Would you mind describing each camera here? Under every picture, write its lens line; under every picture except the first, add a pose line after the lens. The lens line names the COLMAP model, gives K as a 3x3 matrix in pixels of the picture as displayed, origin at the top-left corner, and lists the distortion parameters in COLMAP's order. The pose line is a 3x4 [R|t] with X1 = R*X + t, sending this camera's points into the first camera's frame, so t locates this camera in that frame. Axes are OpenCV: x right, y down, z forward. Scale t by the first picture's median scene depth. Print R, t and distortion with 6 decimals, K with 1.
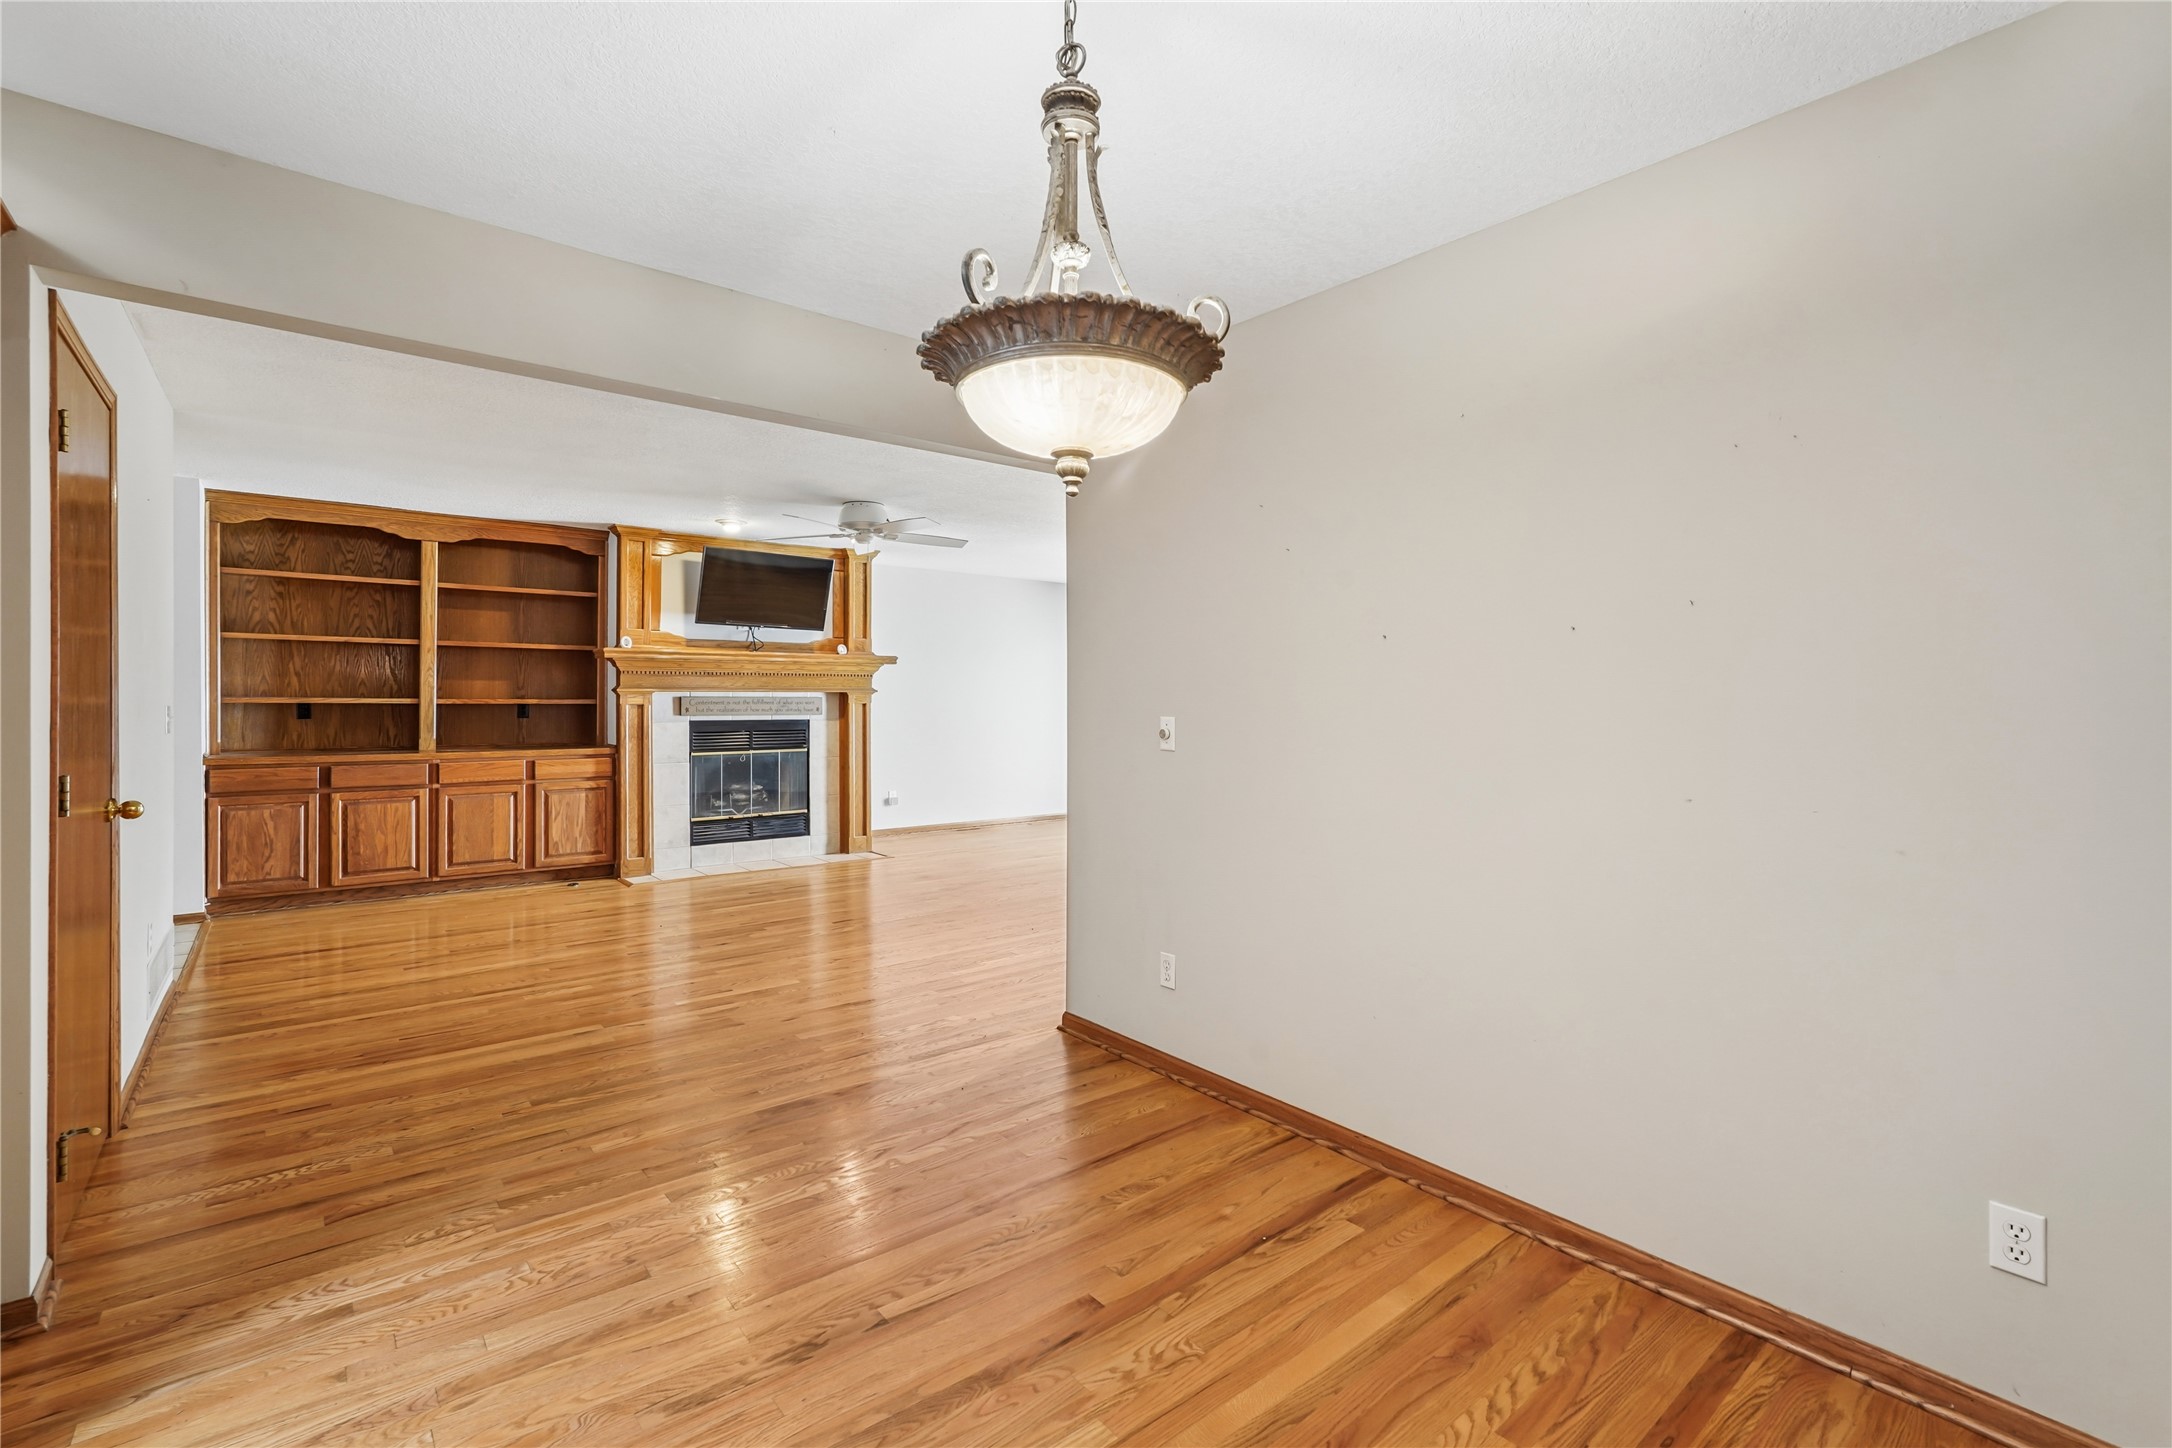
lens RADIAL K [[958.5, 0, 1076.2], [0, 958.5, 704.6], [0, 0, 1]] dist [-0.005412, 0.001246]
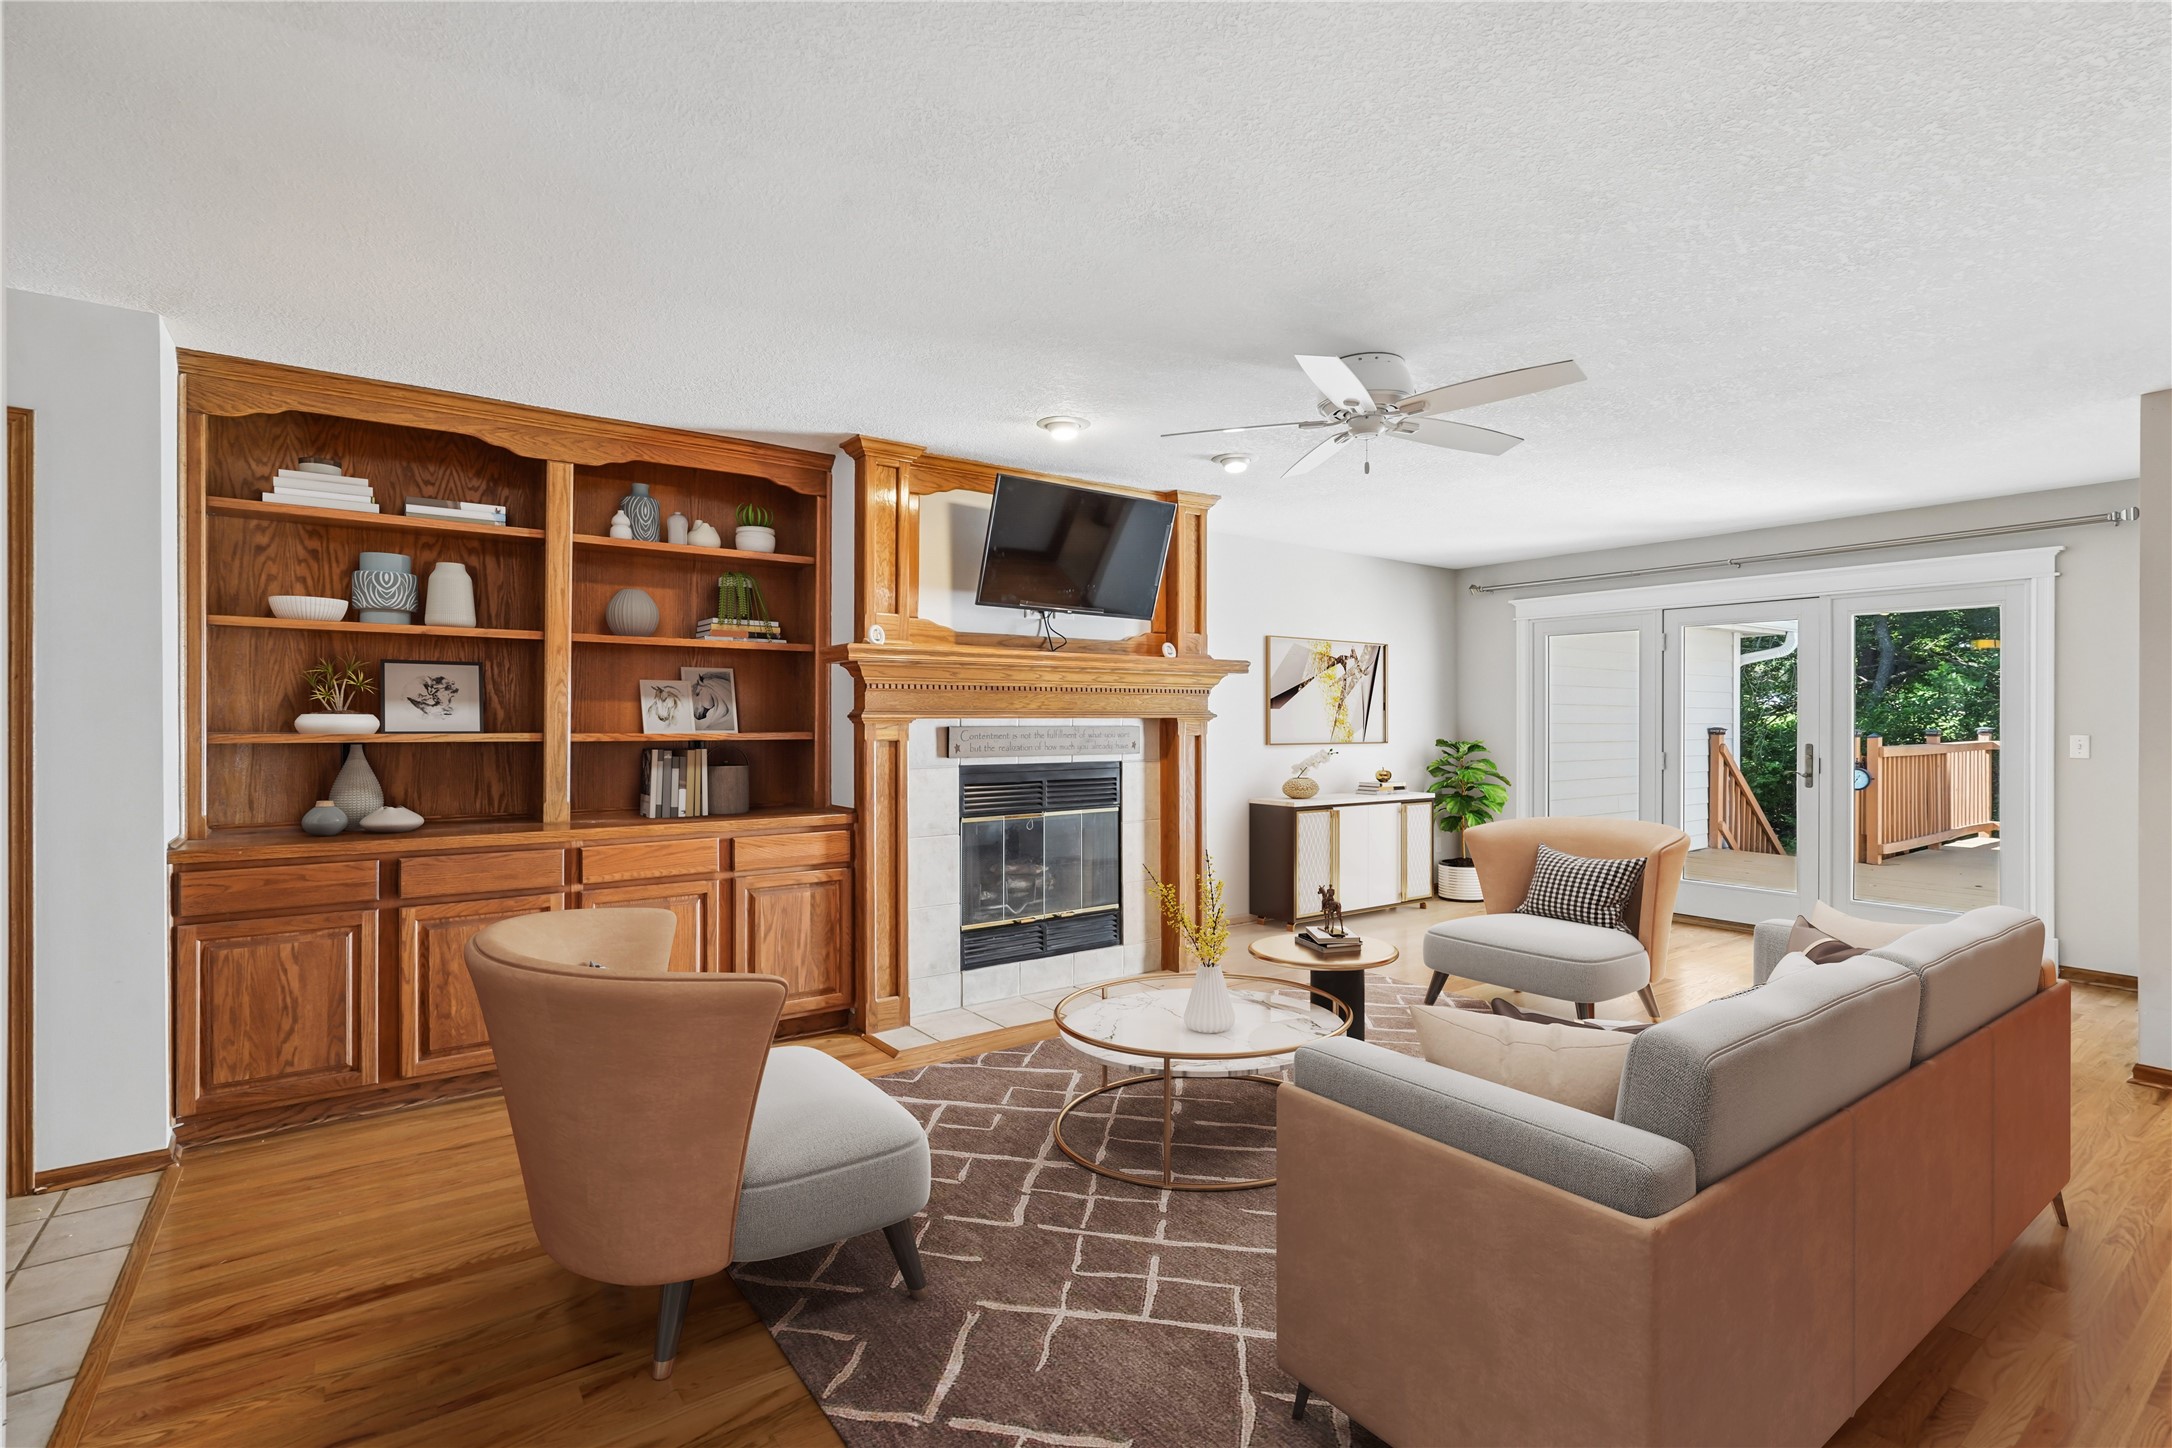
lens RADIAL K [[1030.9, 0, 1096.2], [0, 1030.9, 722.2], [0, 0, 1]] dist [-0.006200, 0.000280]
pose [[0.998509, -0.004997, -0.054351, -0.311421], [0.004608, 0.999963, -0.007265, -0.006573], [0.054385, 0.007004, 0.998495, 0.386554]]
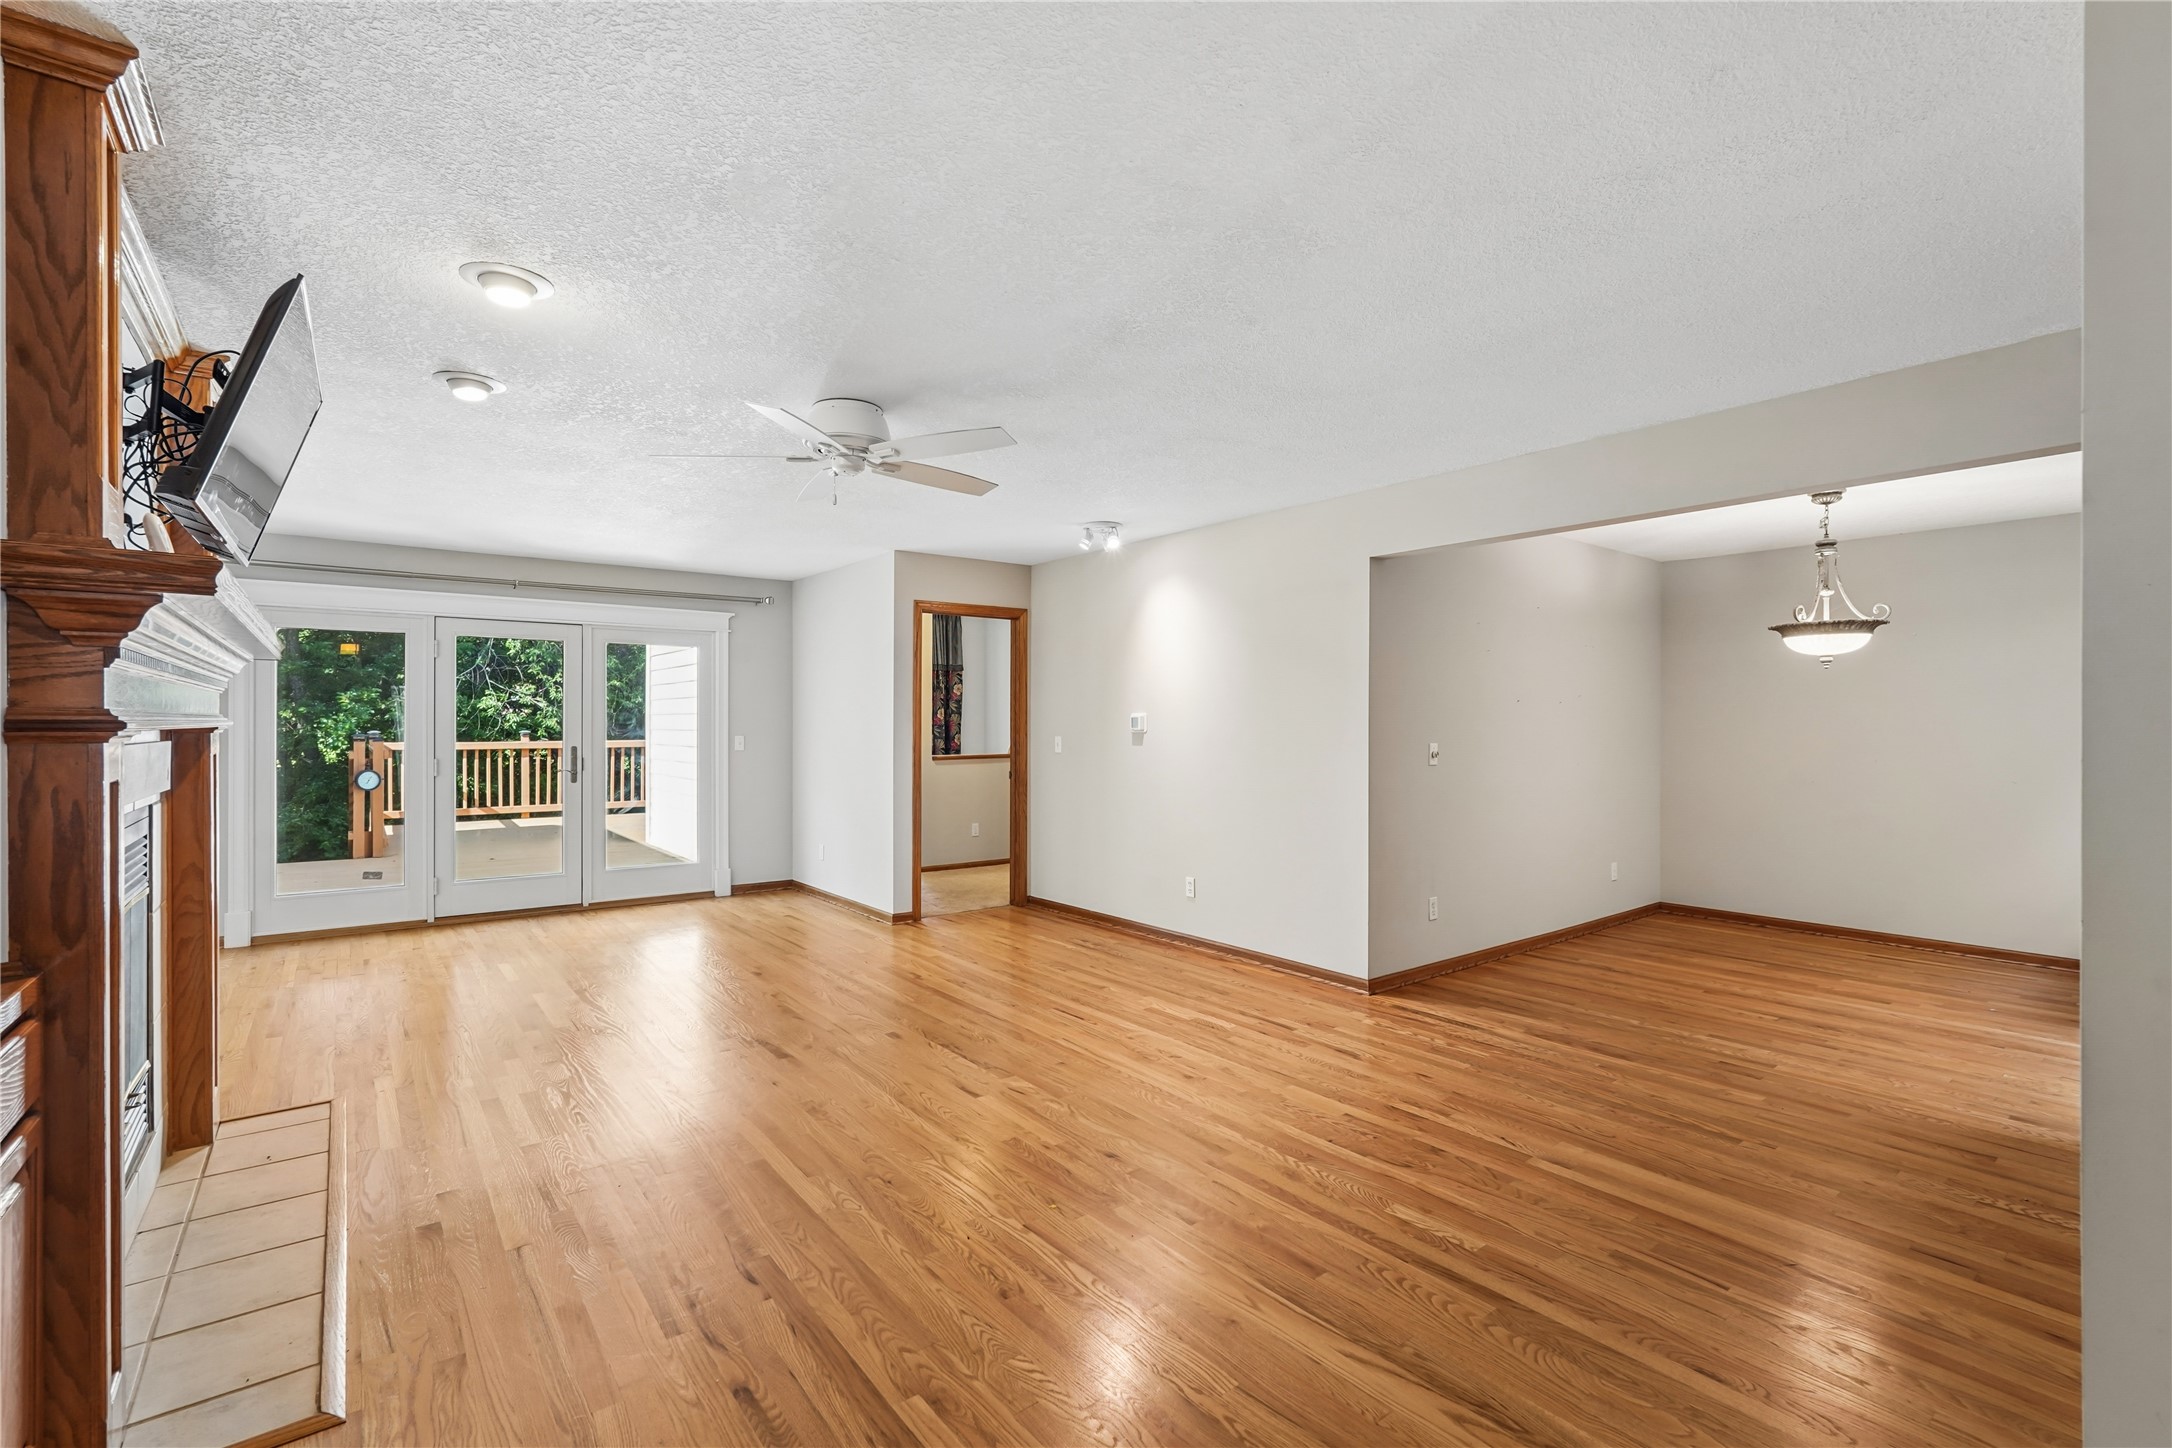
lens RADIAL K [[958.5, 0, 1088.7], [0, 958.5, 724.8], [0, 0, 1]] dist [-0.005412, 0.001246]
pose [[0.025046, -0.002222, 0.999684, -1.138914], [0.007760, 0.999968, 0.002028, -0.018934], [-0.999656, 0.007707, 0.025063, 1.188128]]
